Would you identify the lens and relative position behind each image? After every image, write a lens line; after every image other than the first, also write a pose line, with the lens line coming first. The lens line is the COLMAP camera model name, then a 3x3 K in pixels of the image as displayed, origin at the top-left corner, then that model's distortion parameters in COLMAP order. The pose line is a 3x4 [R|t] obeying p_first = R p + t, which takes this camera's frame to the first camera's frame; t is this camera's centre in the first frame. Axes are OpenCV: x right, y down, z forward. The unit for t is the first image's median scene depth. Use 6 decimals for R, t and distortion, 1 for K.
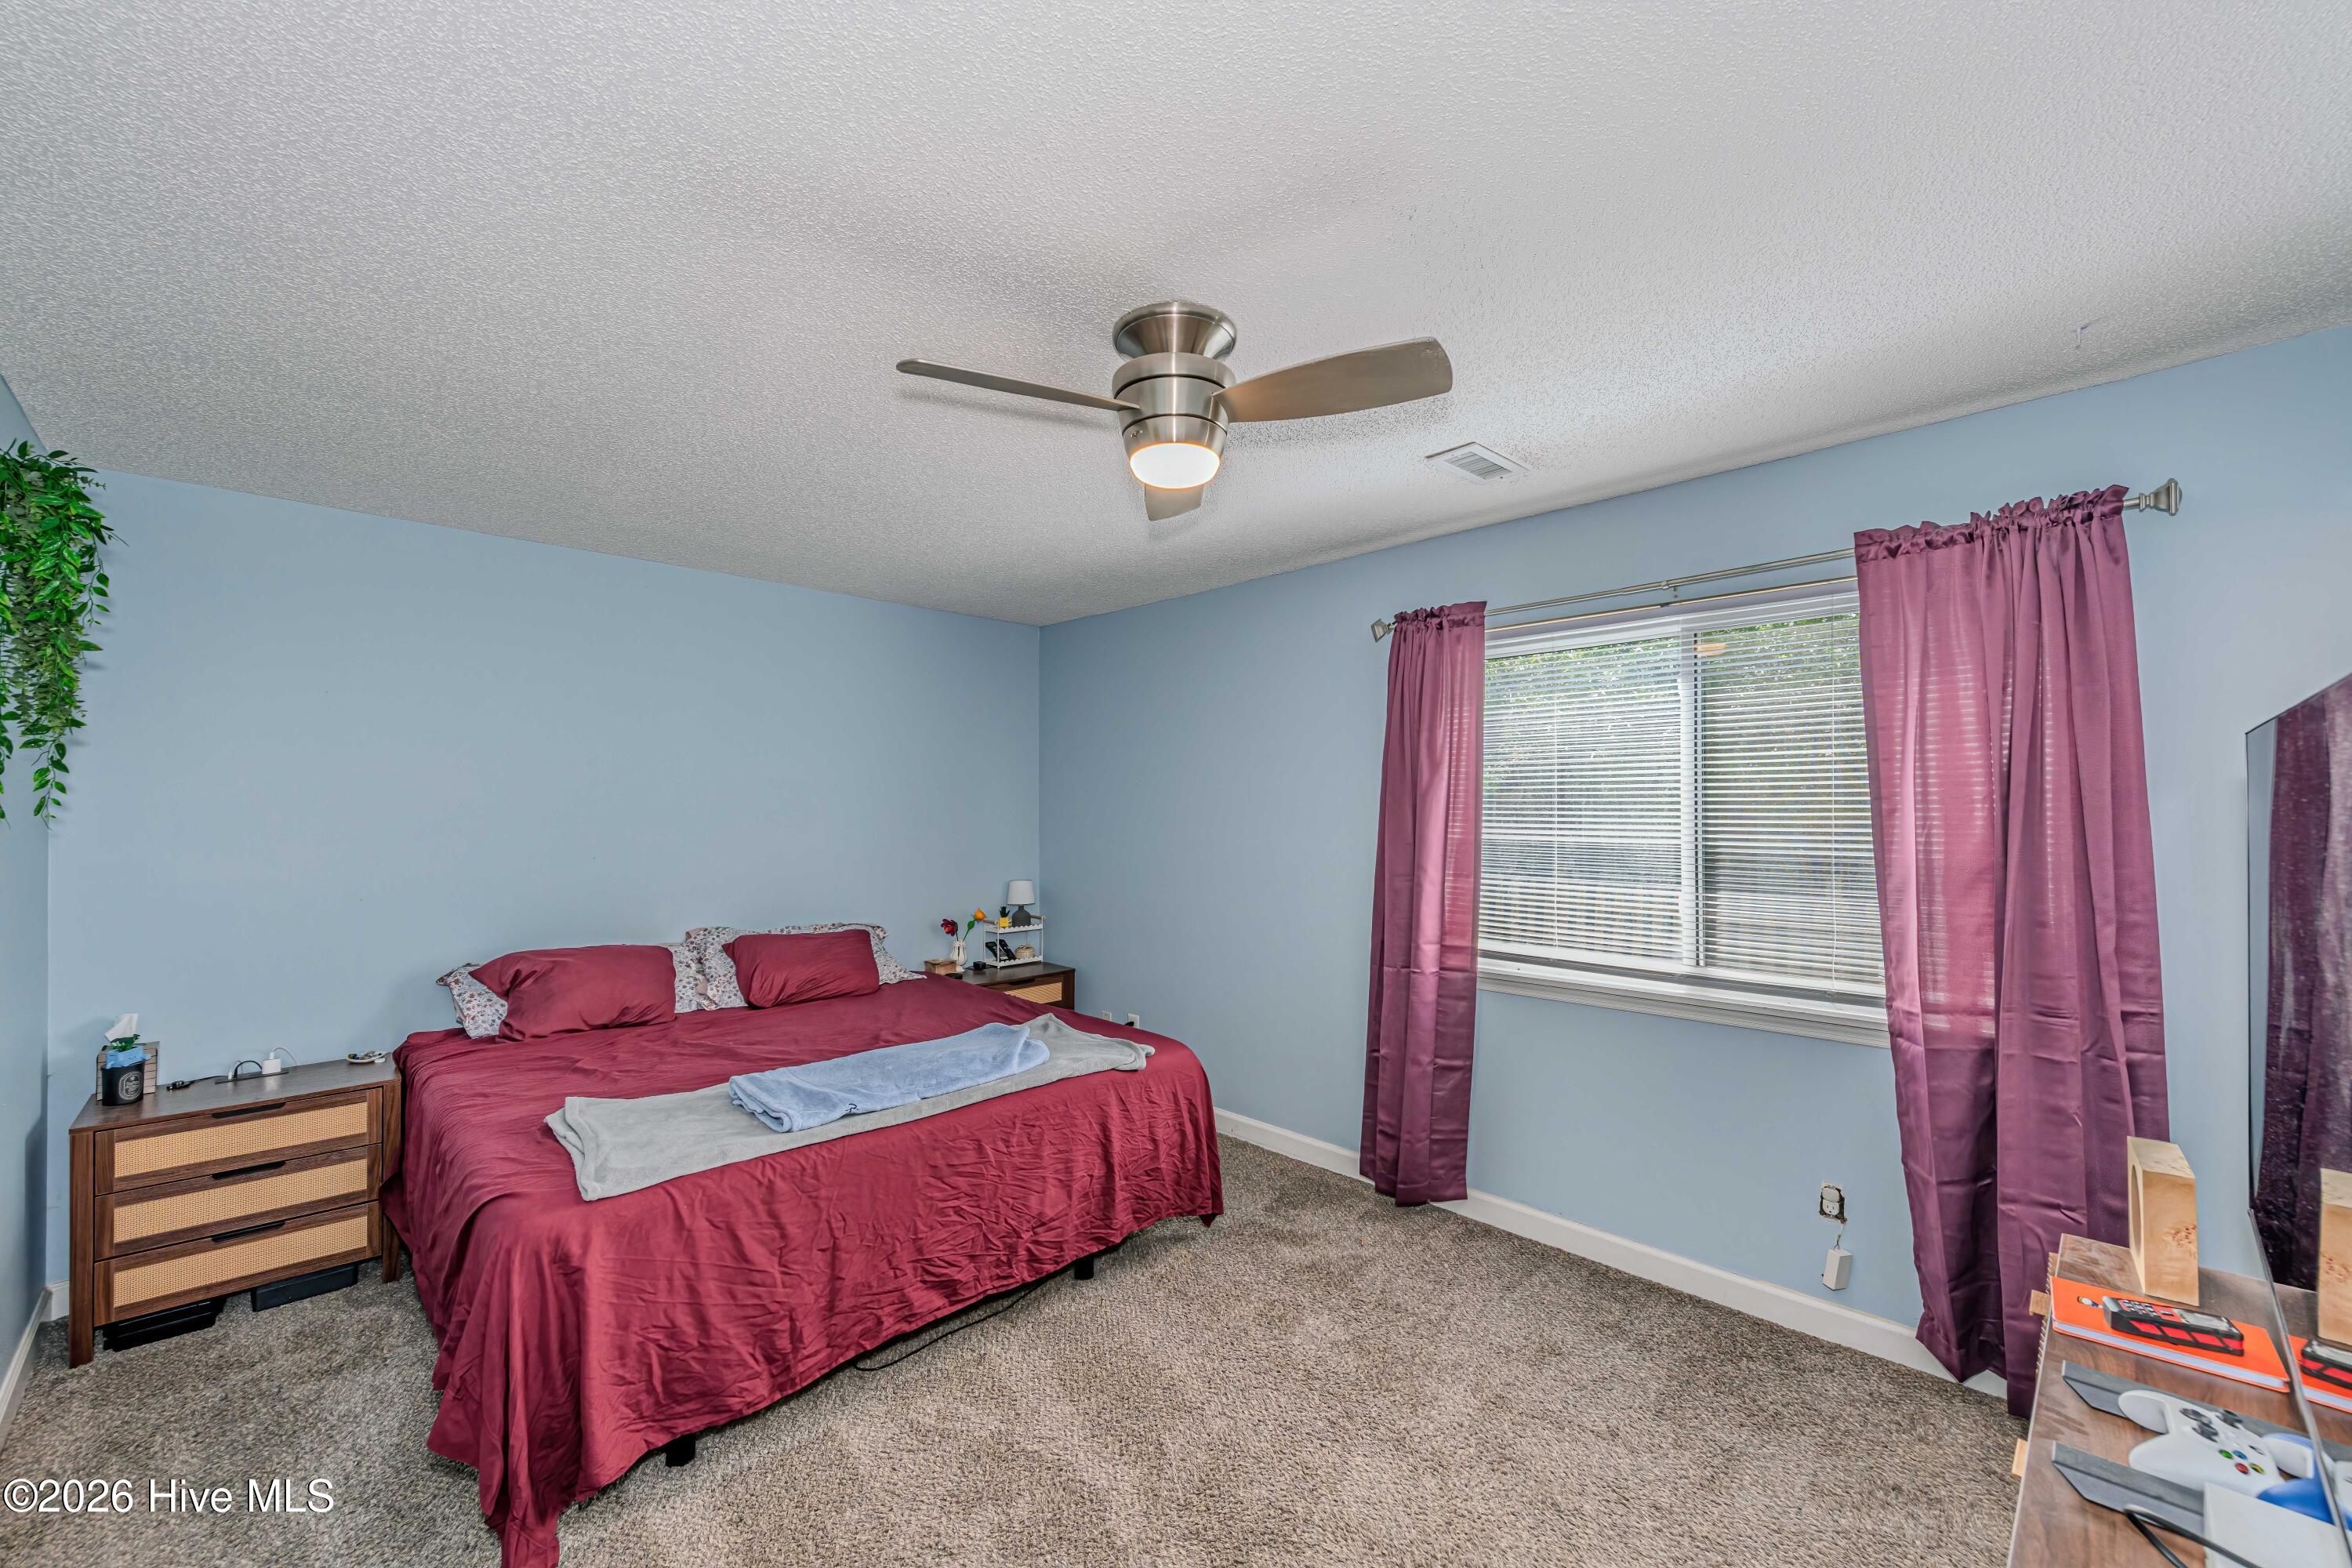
lens RADIAL K [[922.8, 0, 1176.0], [0, 922.8, 803.1], [0, 0, 1]] dist [0.007796, -0.000263]
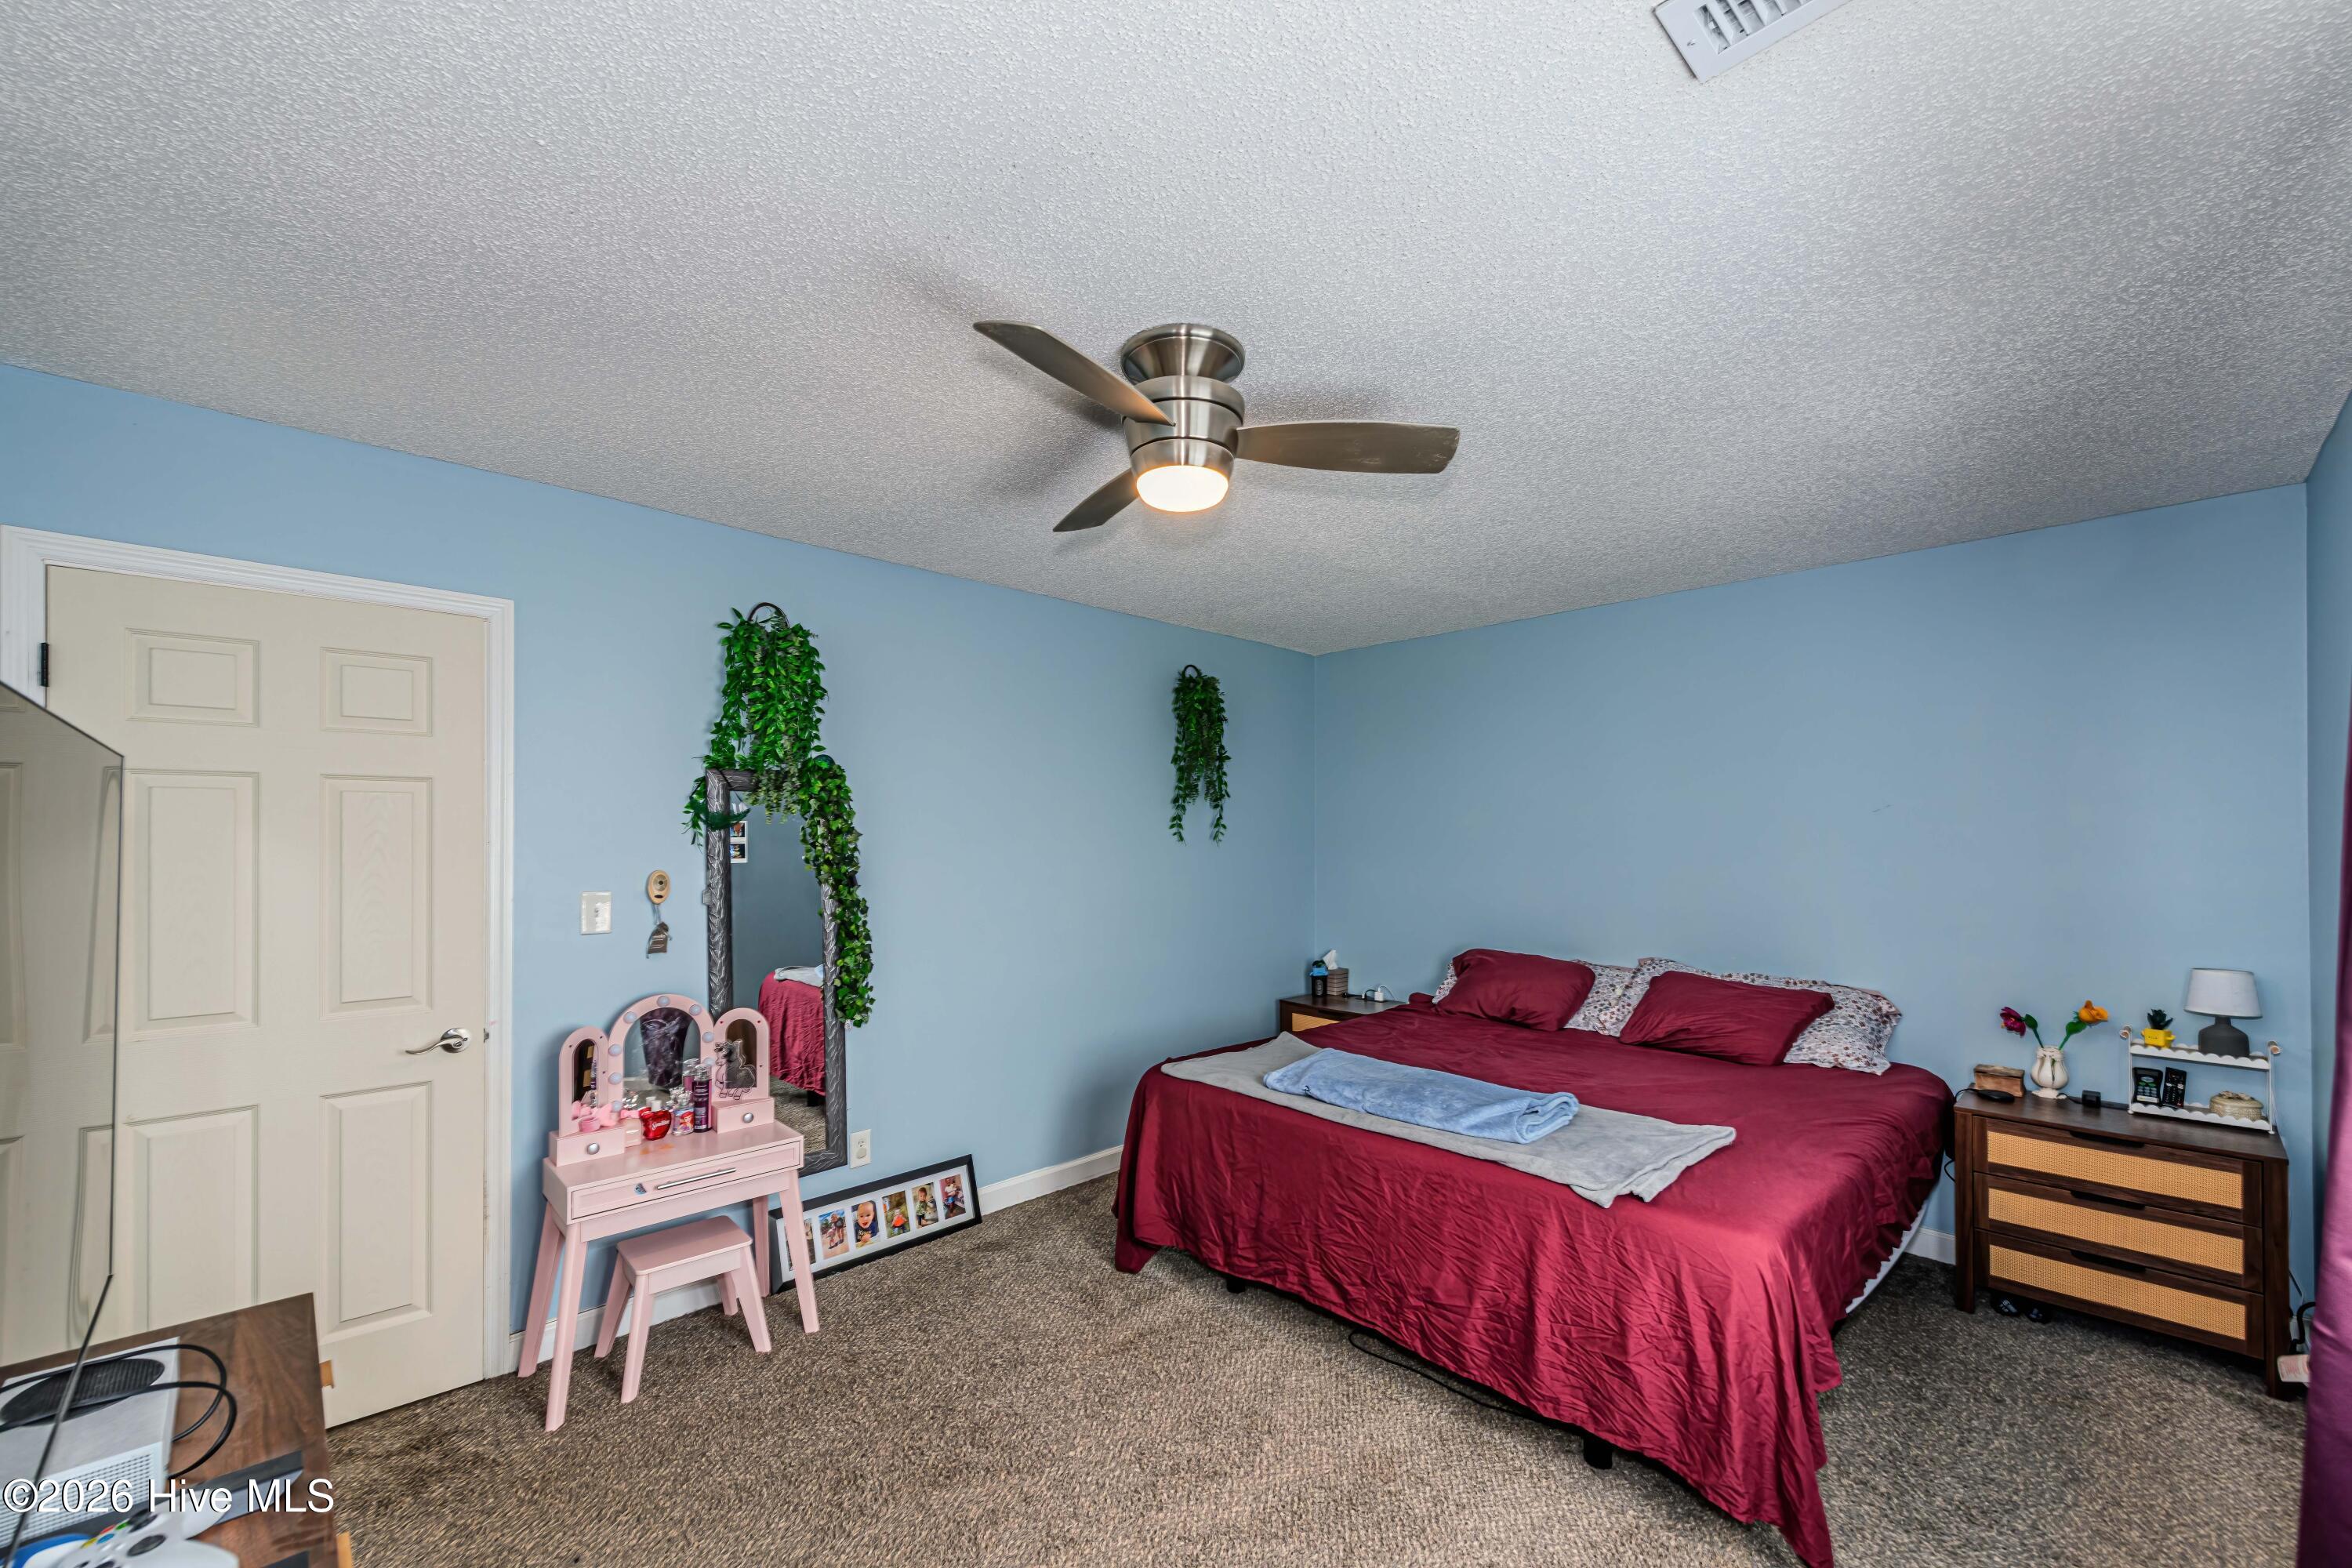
lens RADIAL K [[922.8, 0, 1176.0], [0, 922.8, 803.1], [0, 0, 1]] dist [0.007796, -0.000263]
pose [[-0.006634, -0.036120, -0.999325, 0.695727], [0.006438, 0.999325, -0.036163, 0.000352], [0.999957, -0.006674, -0.006397, 0.682065]]
